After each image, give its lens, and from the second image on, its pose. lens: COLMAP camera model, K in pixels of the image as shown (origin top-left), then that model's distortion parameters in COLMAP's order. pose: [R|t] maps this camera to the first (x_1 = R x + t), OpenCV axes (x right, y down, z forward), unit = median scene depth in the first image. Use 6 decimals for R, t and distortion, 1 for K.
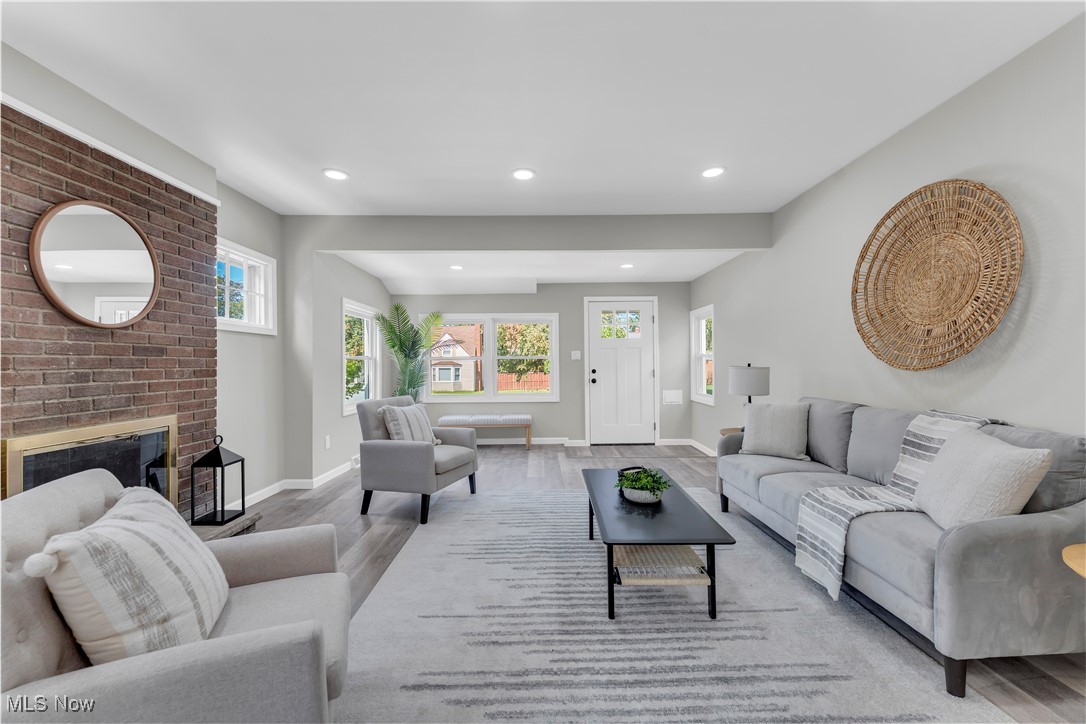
lens RADIAL K [[433.4, 0, 541.2], [0, 433.4, 361.8], [0, 0, 1]] dist [-0.000455, -0.000066]
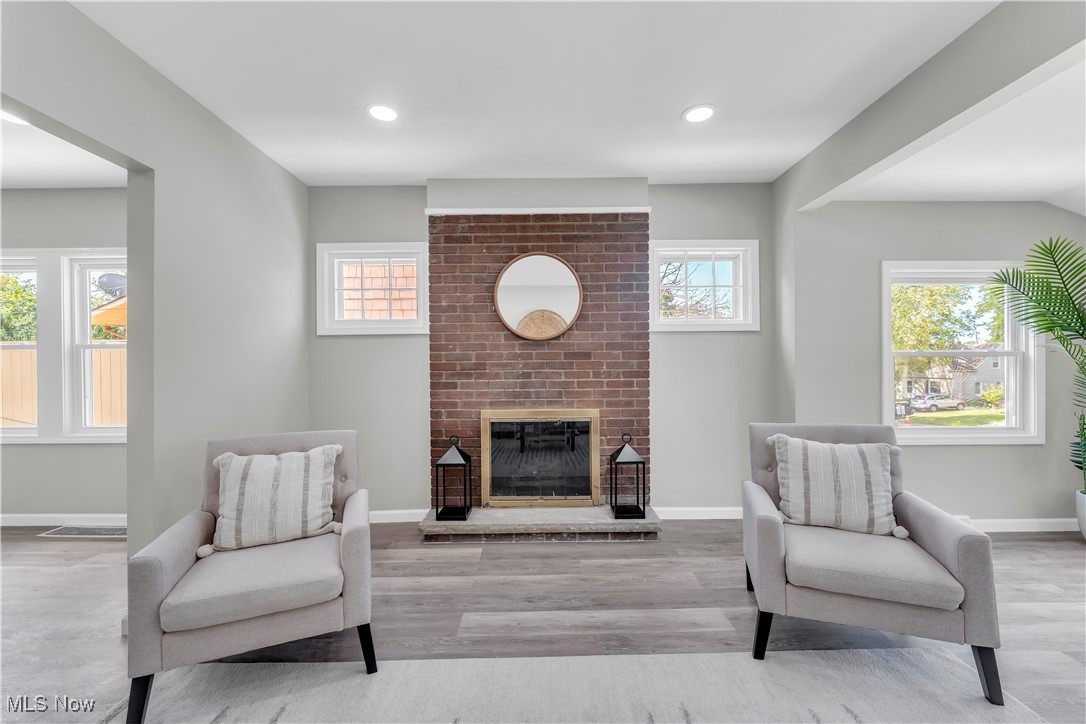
lens RADIAL K [[433.4, 0, 539.5], [0, 433.4, 364.8], [0, 0, 1]] dist [-0.000455, -0.000066]
pose [[-0.000535, 0.007475, -0.999972, 0.340610], [0.009549, 0.999927, 0.007470, -0.008007], [0.999954, -0.009545, -0.000606, 0.872944]]
